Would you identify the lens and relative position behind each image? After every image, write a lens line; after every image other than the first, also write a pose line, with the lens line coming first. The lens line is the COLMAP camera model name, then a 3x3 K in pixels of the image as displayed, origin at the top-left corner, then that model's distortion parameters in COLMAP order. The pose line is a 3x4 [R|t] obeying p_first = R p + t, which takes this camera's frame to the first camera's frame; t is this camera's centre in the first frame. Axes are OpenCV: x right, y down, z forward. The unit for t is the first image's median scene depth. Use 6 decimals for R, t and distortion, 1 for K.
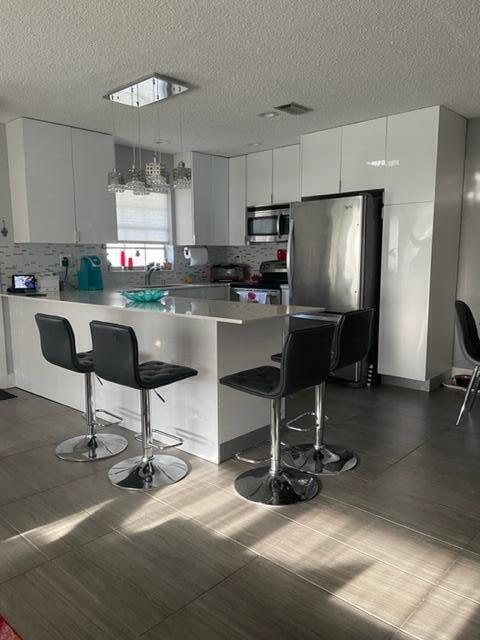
lens RADIAL K [[486.1, 0, 243.9], [0, 486.1, 318.6], [0, 0, 1]] dist [0.080103, -0.100913]
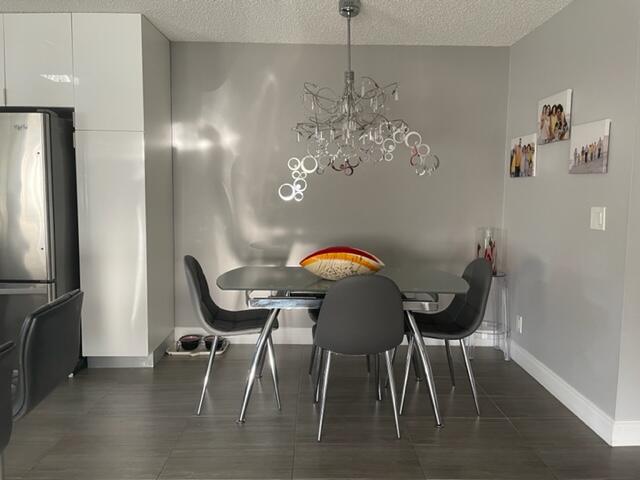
lens RADIAL K [[486.1, 0, 322.8], [0, 486.1, 231.2], [0, 0, 1]] dist [0.080103, -0.100913]
pose [[0.727428, -0.045297, 0.684687, 0.038950], [0.074375, 0.997145, -0.013048, -0.040410], [-0.682141, 0.060415, 0.728721, 0.208587]]
